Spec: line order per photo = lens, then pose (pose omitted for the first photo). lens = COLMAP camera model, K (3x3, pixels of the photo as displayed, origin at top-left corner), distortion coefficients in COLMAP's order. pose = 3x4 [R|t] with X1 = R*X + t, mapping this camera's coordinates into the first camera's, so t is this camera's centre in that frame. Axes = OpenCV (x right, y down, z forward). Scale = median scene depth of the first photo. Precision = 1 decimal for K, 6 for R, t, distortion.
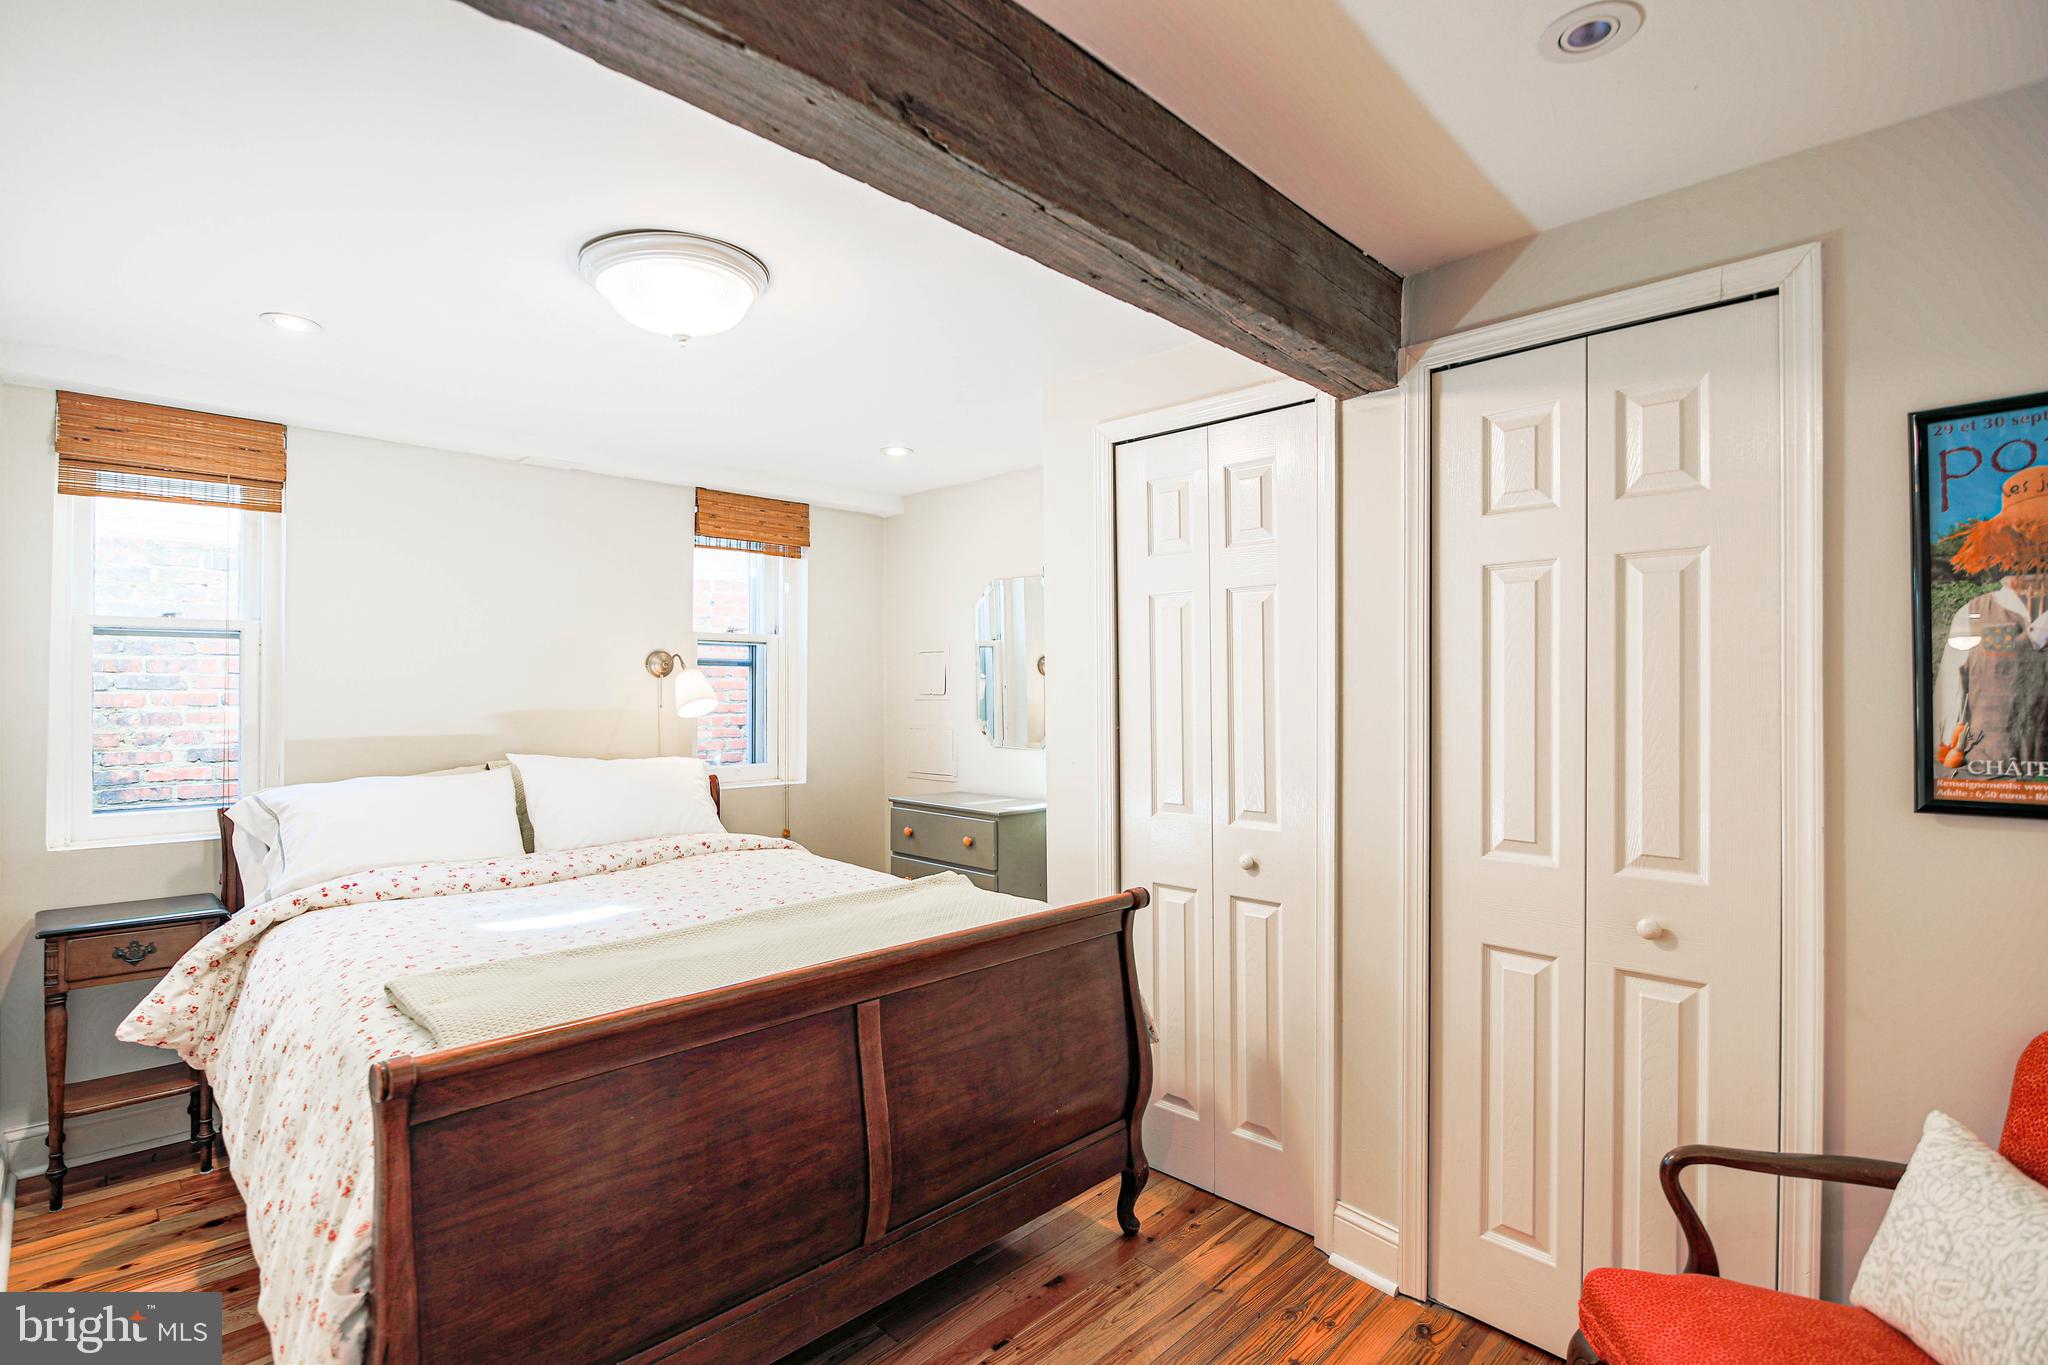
lens RADIAL K [[952.7, 0, 1020.9], [0, 952.7, 681.0], [0, 0, 1]] dist [-0.001147, -0.007487]
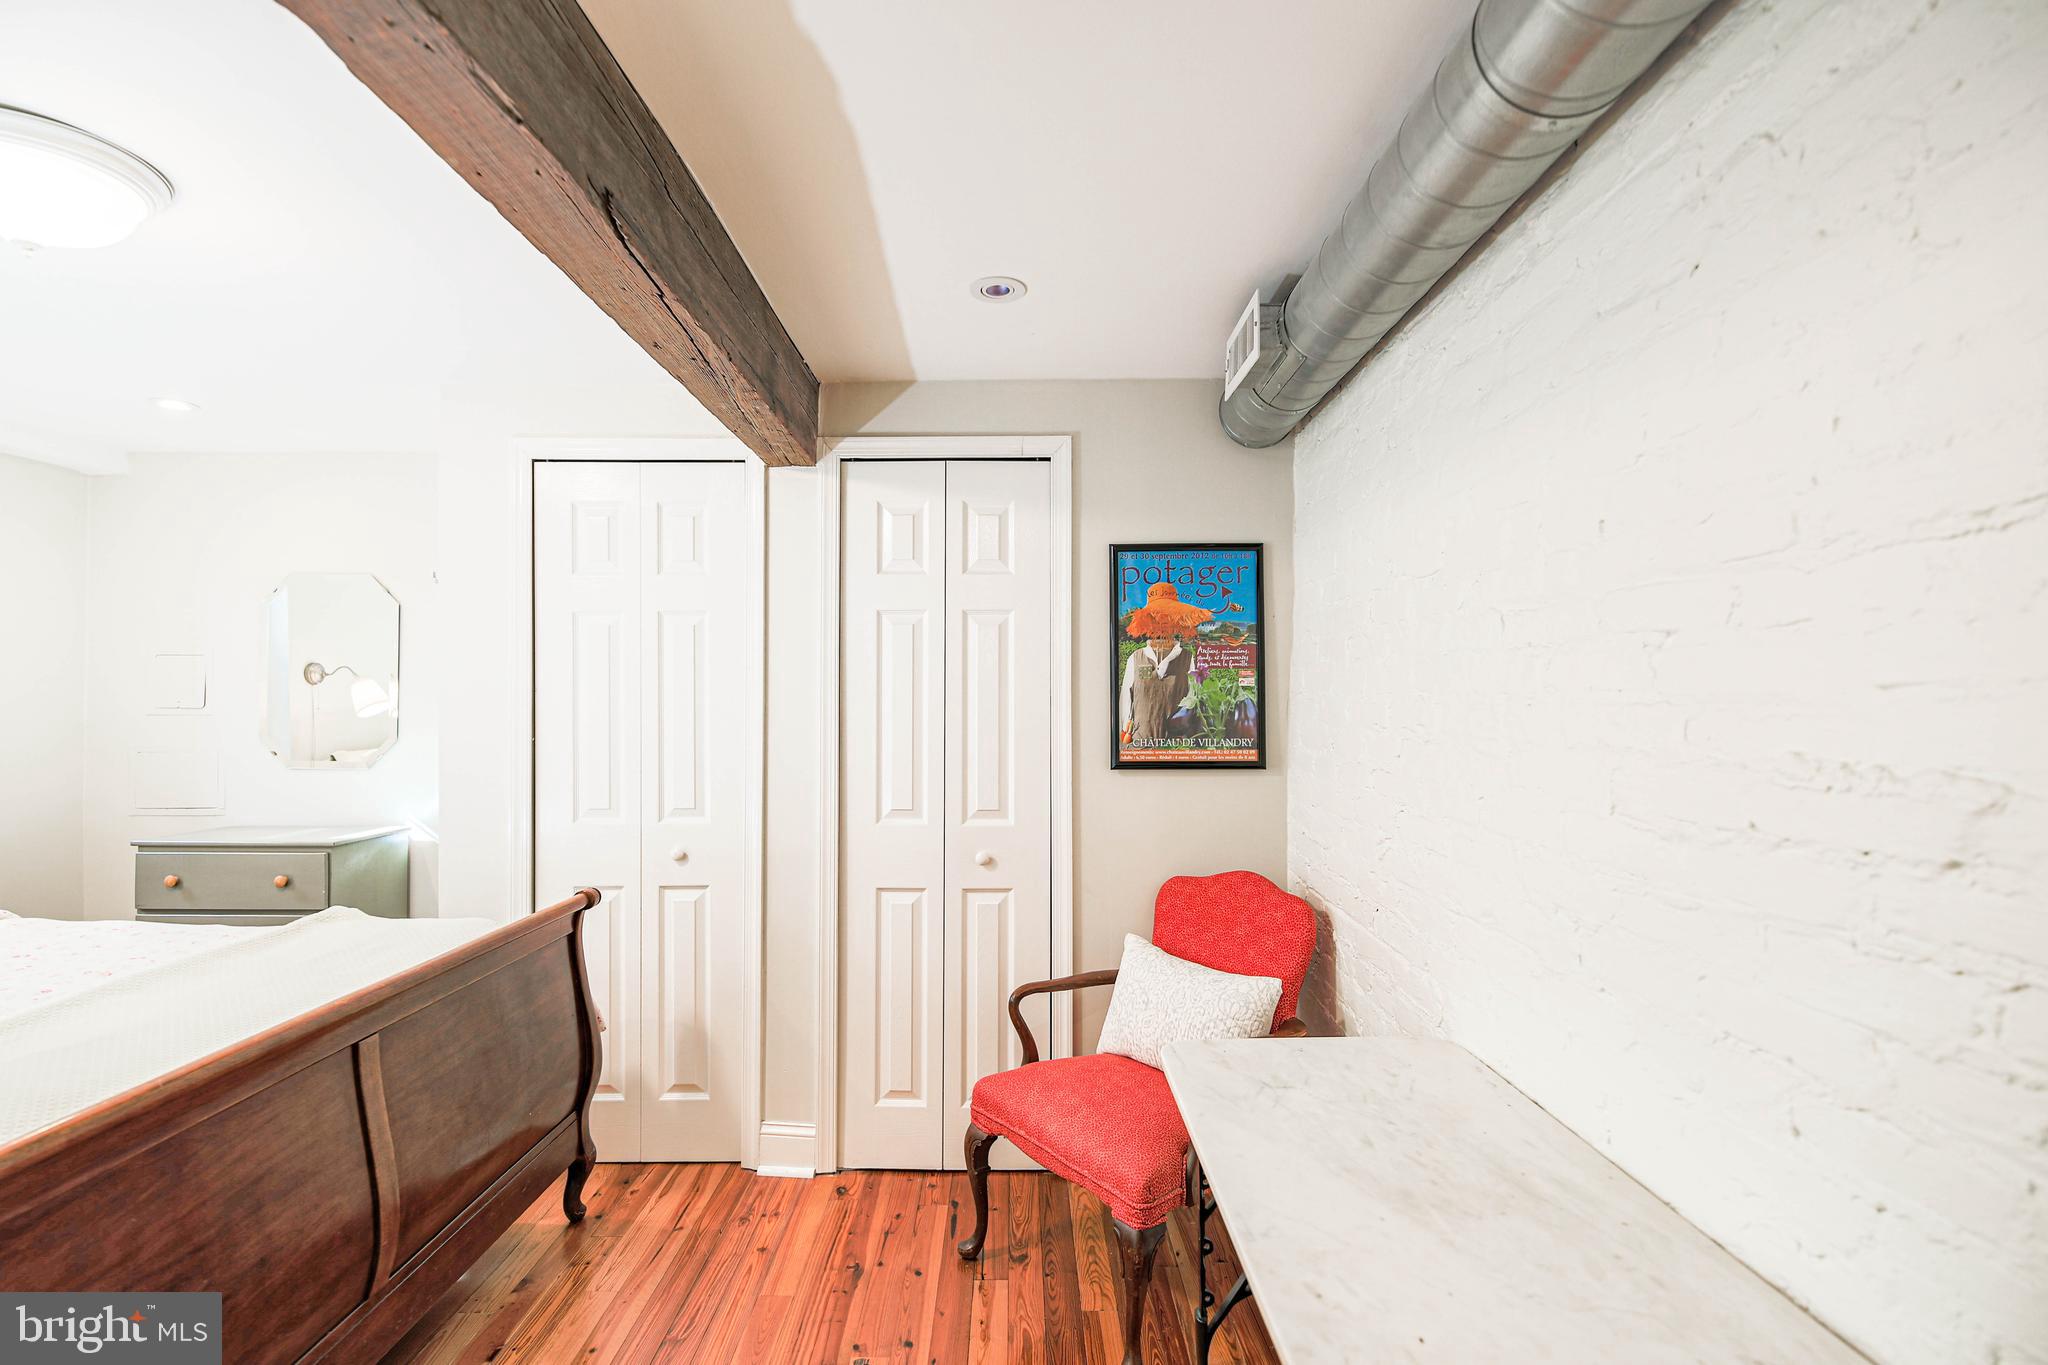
lens RADIAL K [[920.9, 0, 1017.0], [0, 920.9, 676.4], [0, 0, 1]] dist [0.000041, -0.009881]
pose [[0.709559, 0.015923, 0.704466, -0.392266], [-0.004224, 0.999823, -0.018344, -0.003809], [-0.704634, 0.010041, 0.709500, -0.100054]]
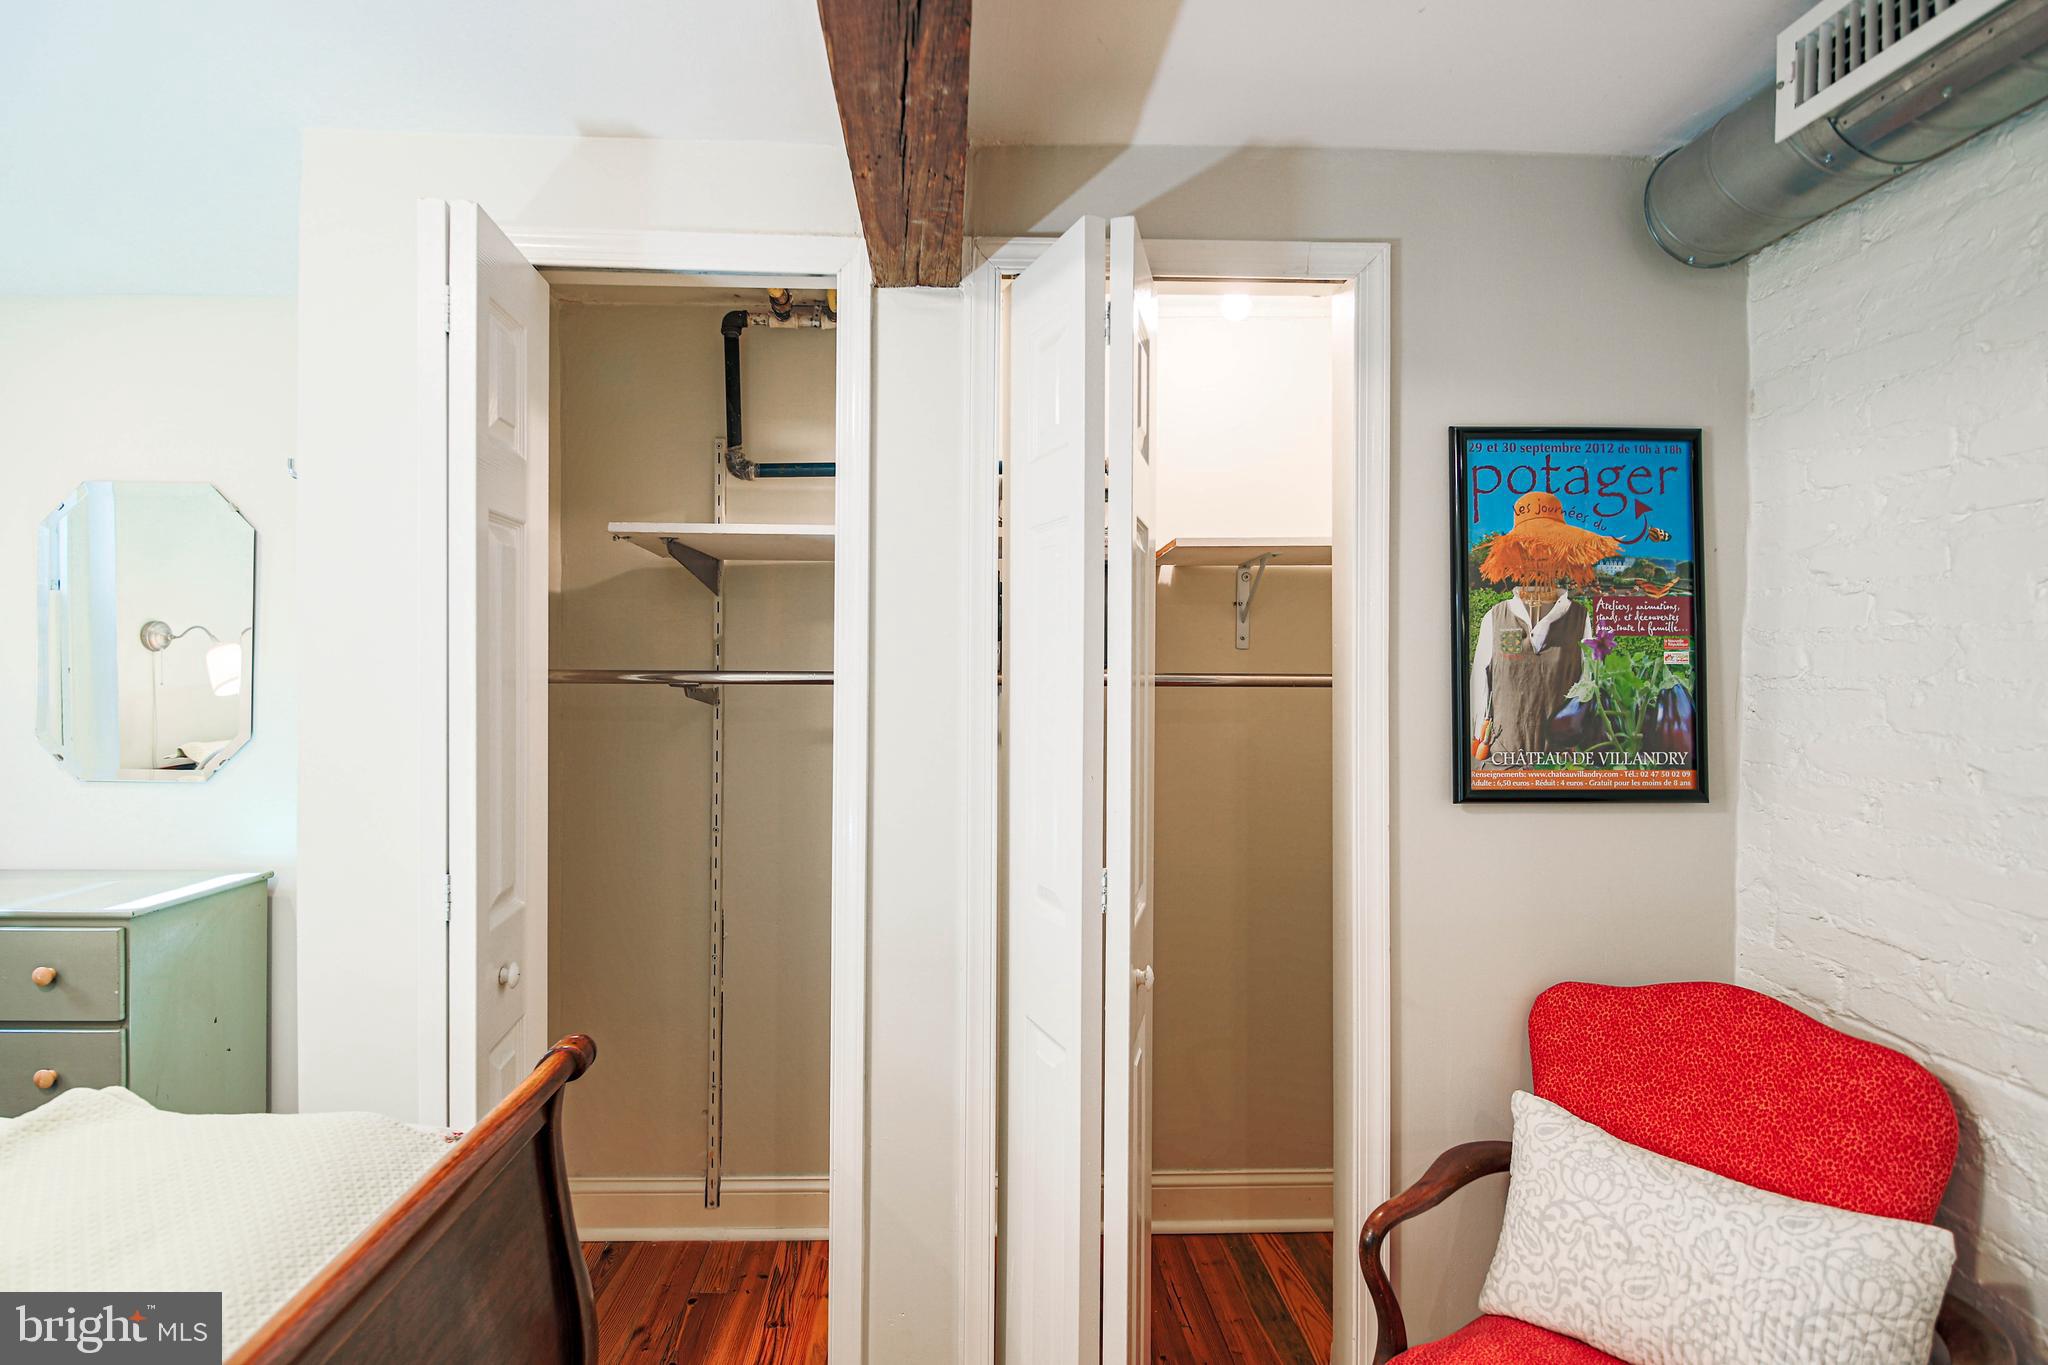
lens RADIAL K [[959.7, 0, 1012.3], [0, 959.7, 654.9], [0, 0, 1]] dist [0.002756, -0.011806]
pose [[0.680054, 0.014184, 0.733025, -0.180982], [-0.009725, 0.999899, -0.010326, -0.011746], [-0.733097, -0.000107, 0.680124, 0.621463]]
